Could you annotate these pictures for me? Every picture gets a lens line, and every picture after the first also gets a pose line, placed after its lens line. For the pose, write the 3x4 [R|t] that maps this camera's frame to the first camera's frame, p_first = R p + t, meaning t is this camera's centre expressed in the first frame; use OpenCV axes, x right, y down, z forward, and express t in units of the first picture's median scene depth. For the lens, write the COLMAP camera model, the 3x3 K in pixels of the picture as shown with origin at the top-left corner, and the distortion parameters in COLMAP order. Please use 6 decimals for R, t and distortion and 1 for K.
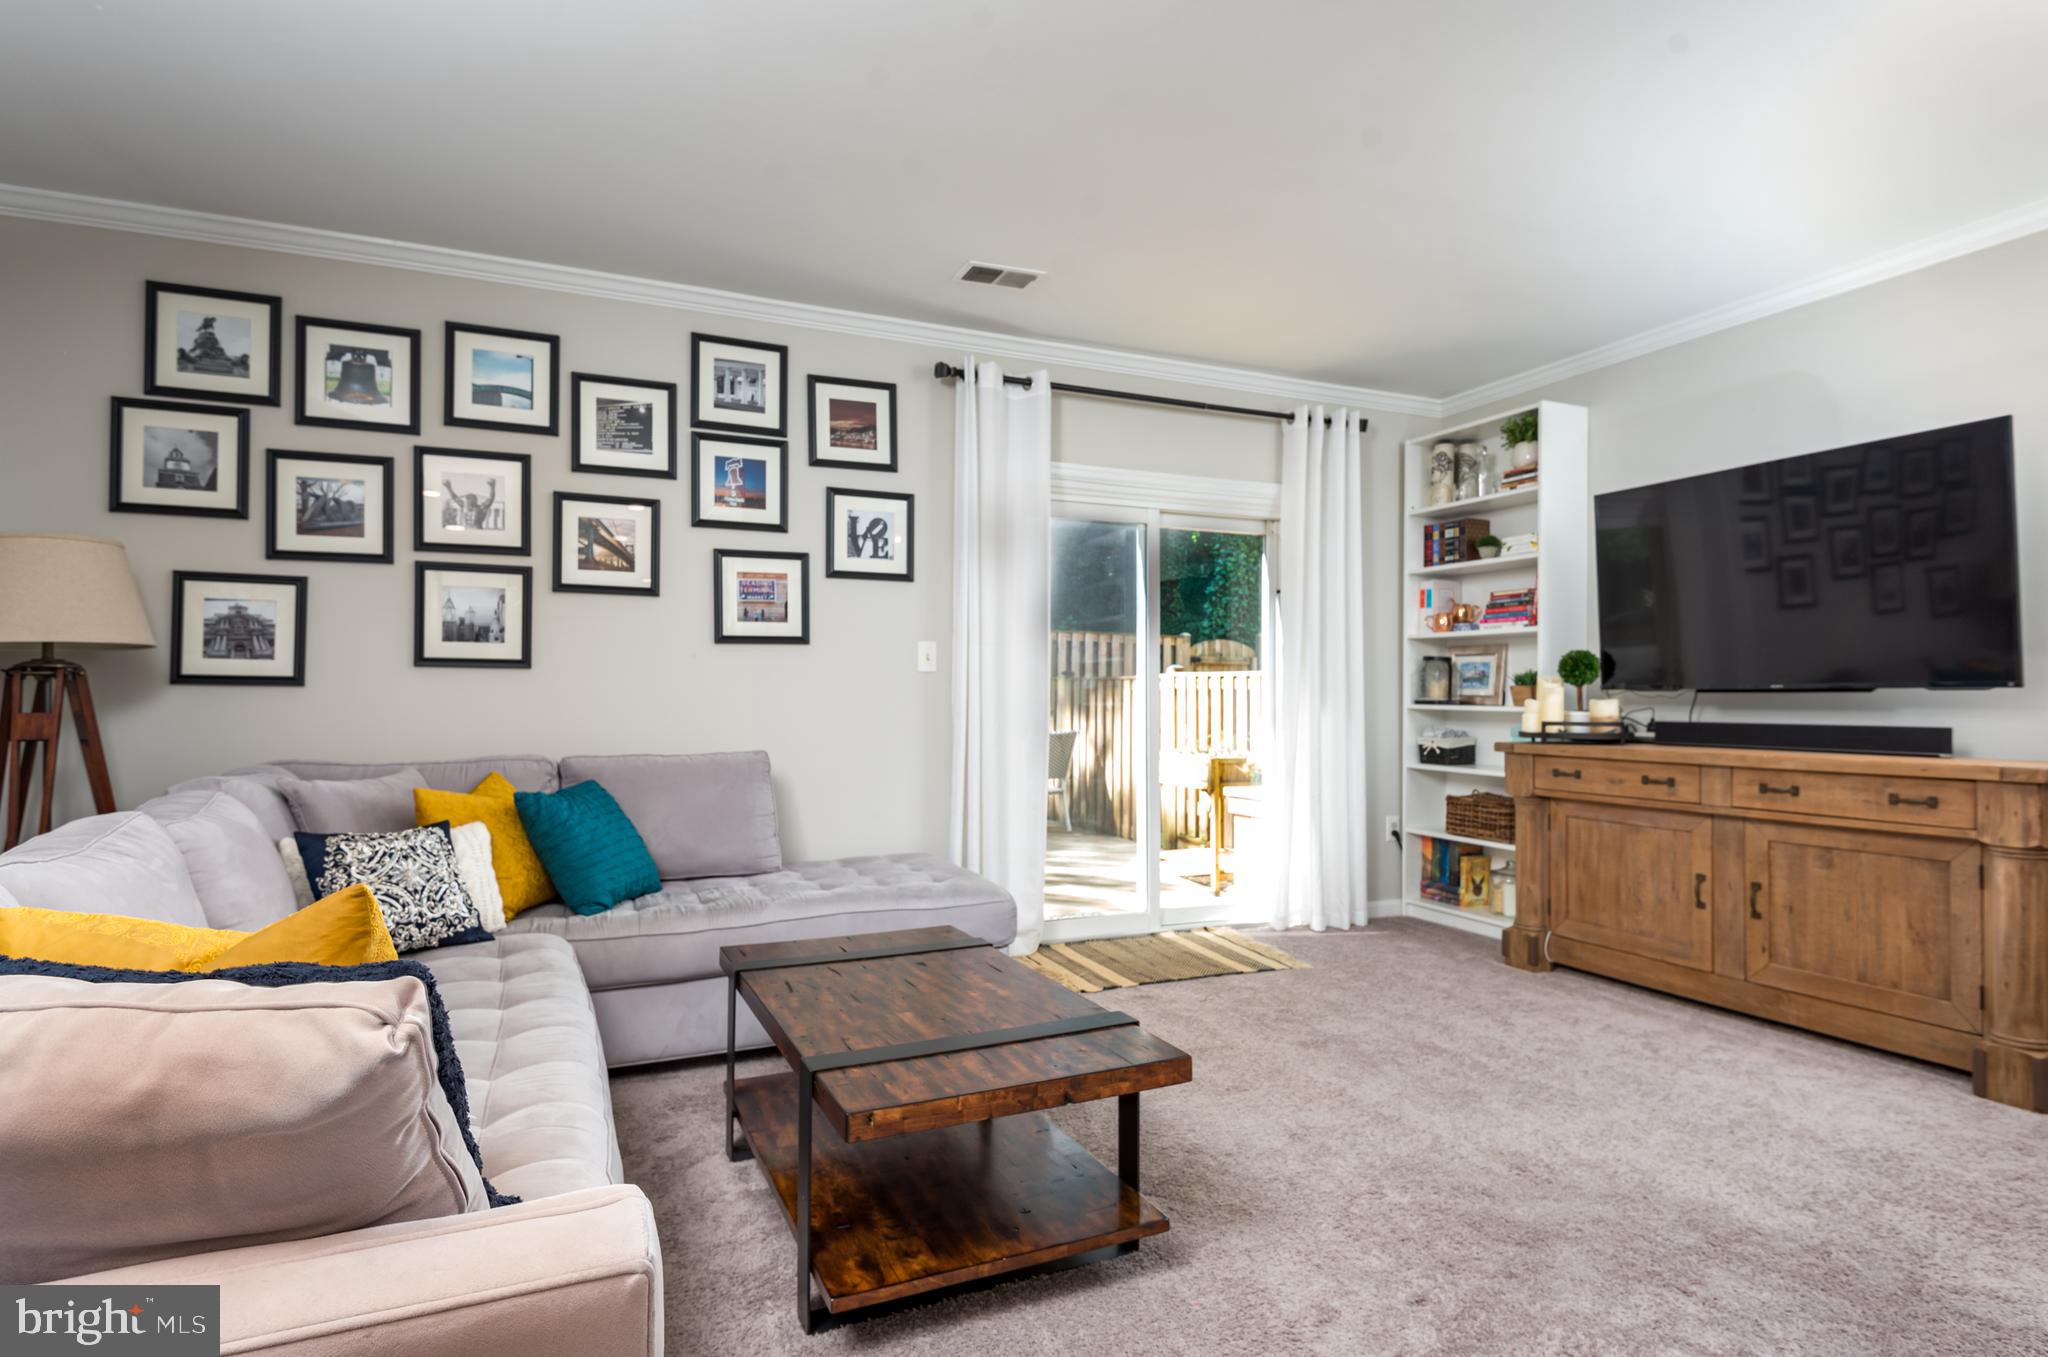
lens RADIAL K [[1043.2, 0, 1025.0], [0, 1043.2, 695.5], [0, 0, 1]] dist [0.002289, -0.014134]
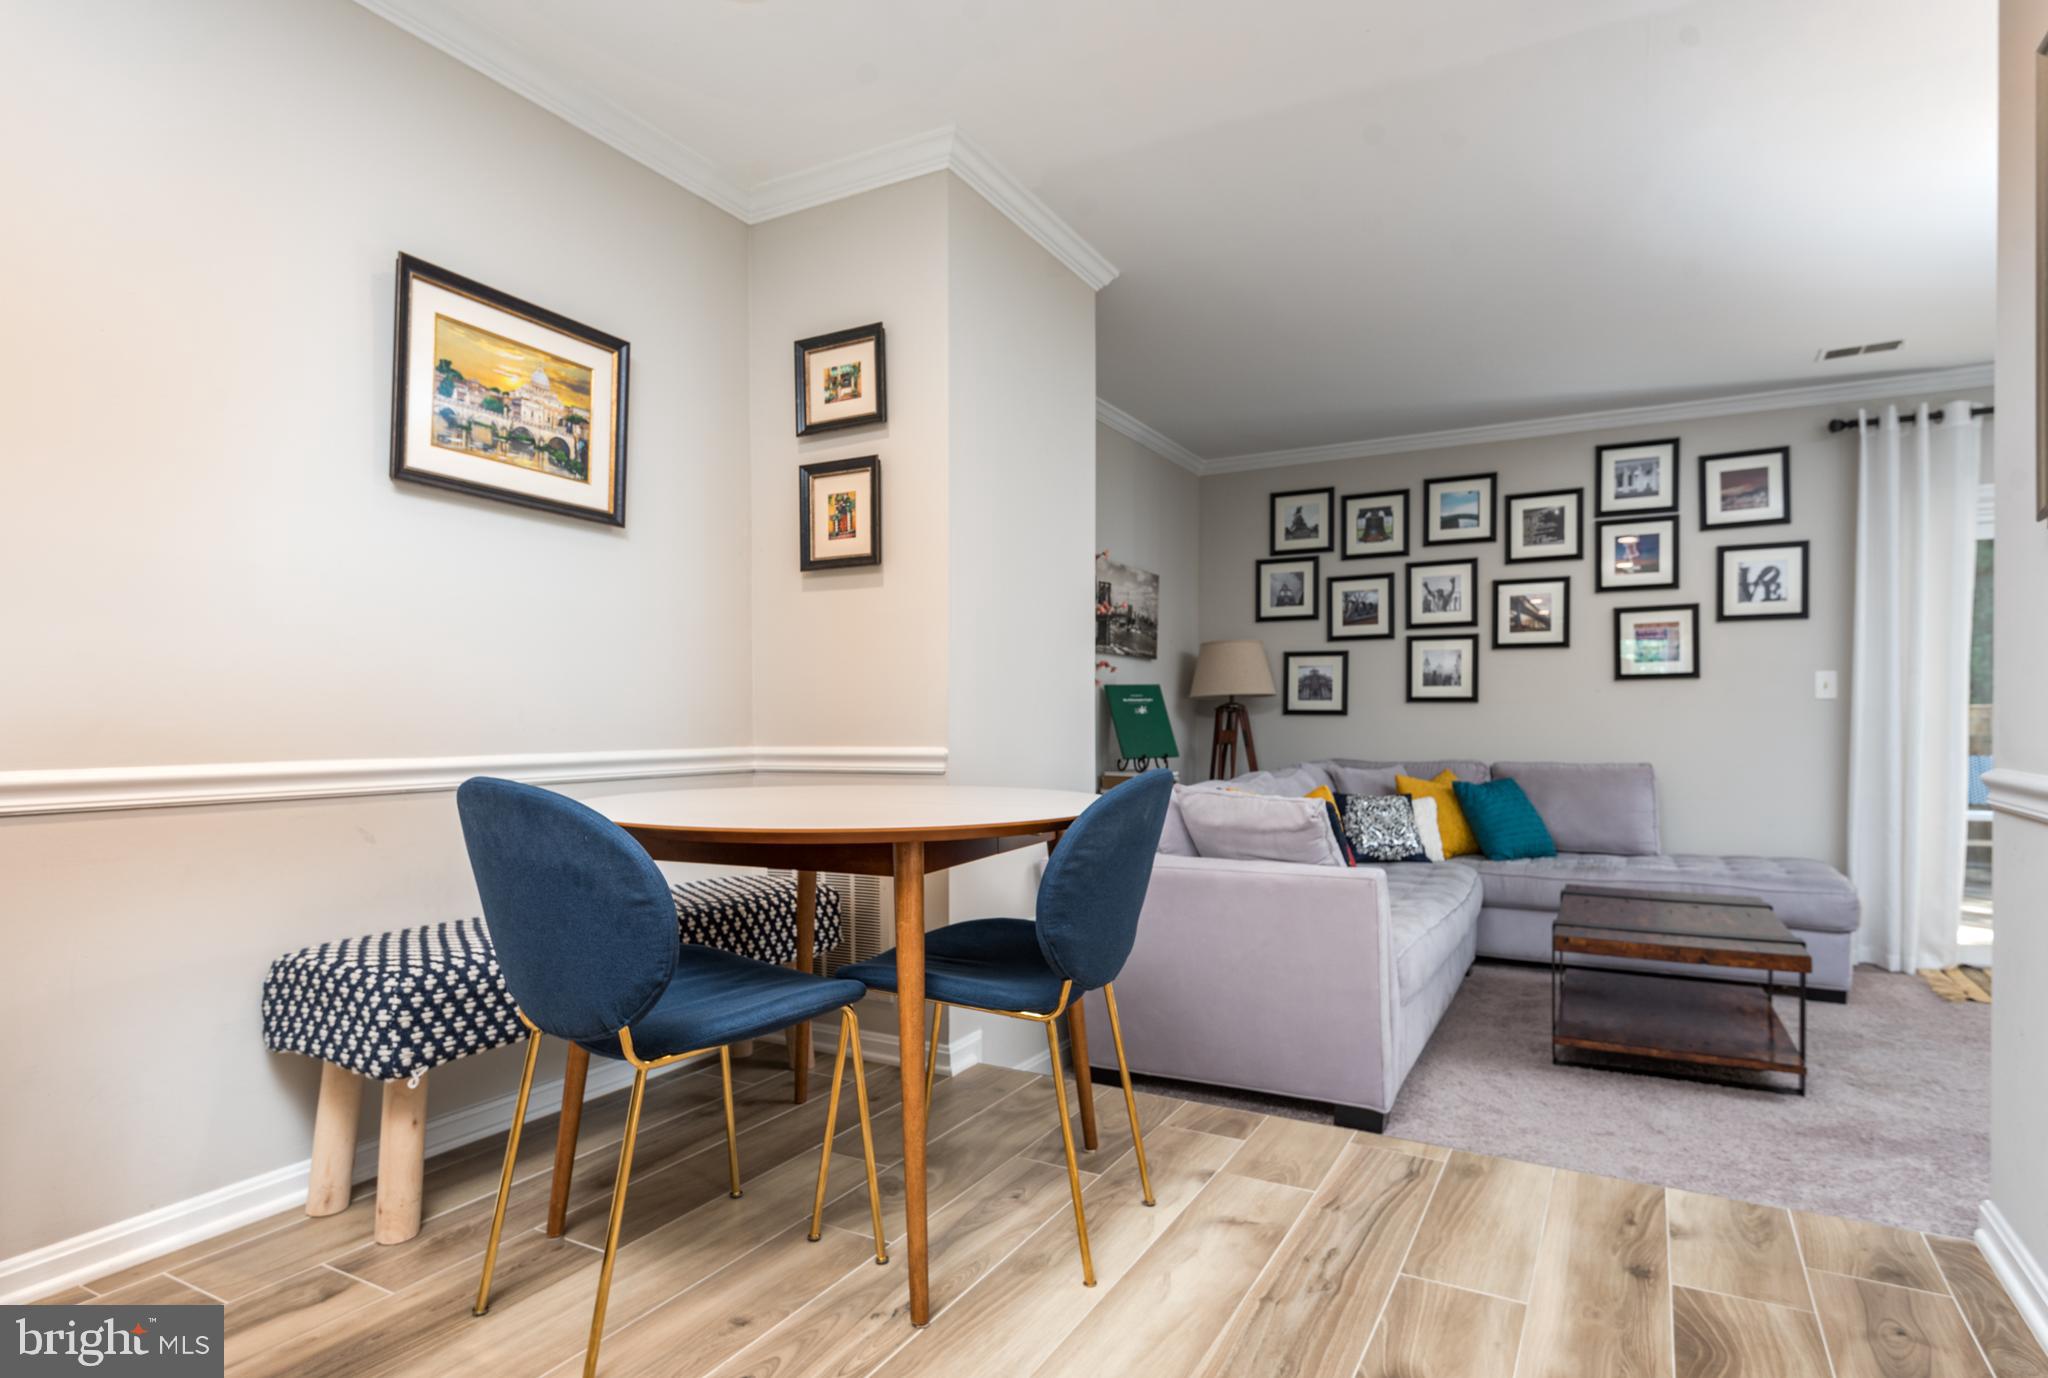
lens RADIAL K [[1103.4, 0, 1032.5], [0, 1103.4, 712.4], [0, 0, 1]] dist [0.002366, 0.000654]
pose [[0.603468, -0.009868, -0.797326, 0.401382], [0.001753, 0.999937, -0.011049, 0.004293], [0.797386, 0.005269, 0.603447, -0.457238]]
